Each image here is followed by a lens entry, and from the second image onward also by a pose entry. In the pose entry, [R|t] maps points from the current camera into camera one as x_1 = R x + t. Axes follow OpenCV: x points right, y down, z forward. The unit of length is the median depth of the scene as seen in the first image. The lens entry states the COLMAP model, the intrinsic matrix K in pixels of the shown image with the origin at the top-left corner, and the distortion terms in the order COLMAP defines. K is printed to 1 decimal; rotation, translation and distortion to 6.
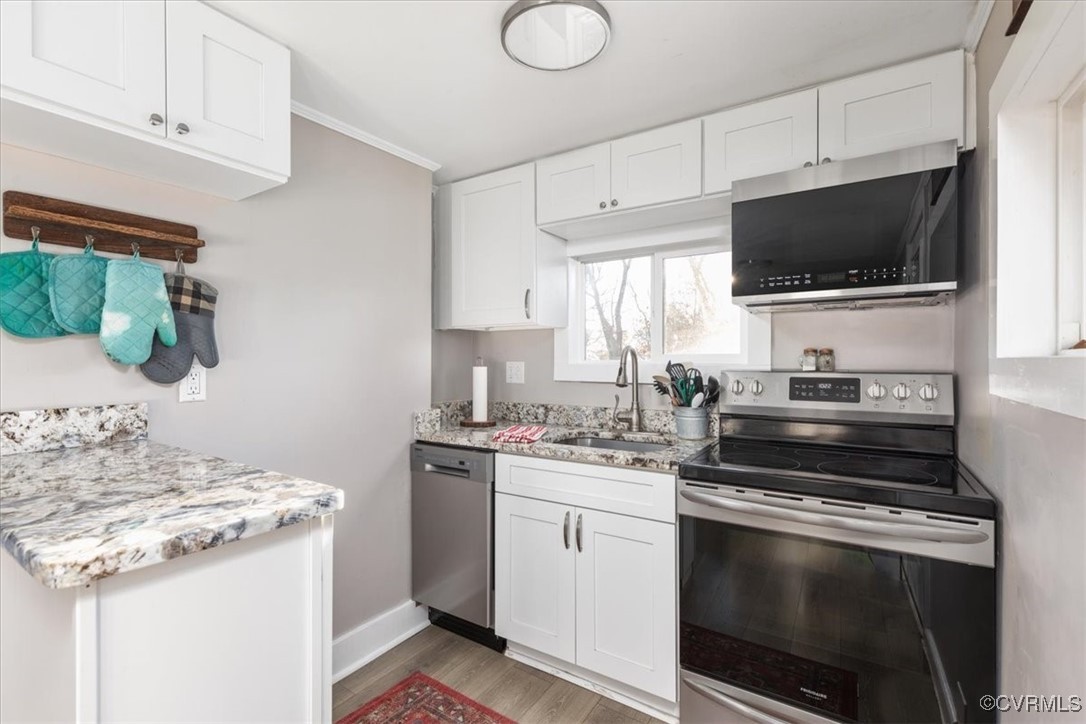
lens RADIAL K [[499.2, 0, 543.0], [0, 499.2, 362.0], [0, 0, 1]] dist [0.013785, -0.000676]
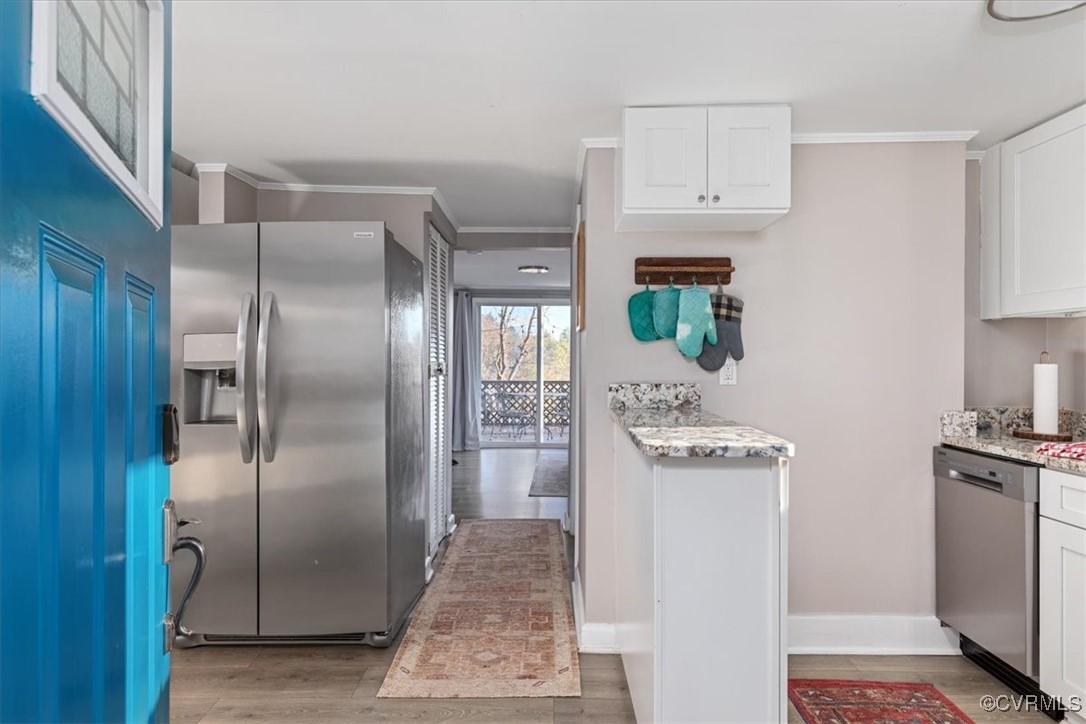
lens RADIAL K [[598.6, 0, 543.0], [0, 598.6, 362.0], [0, 0, 1]] dist [-0.039499, 0.000228]
pose [[0.557762, 0.004165, -0.829991, 0.382004], [-0.004690, 0.999987, 0.001866, 0.015808], [0.829988, 0.002852, 0.557774, -0.335181]]
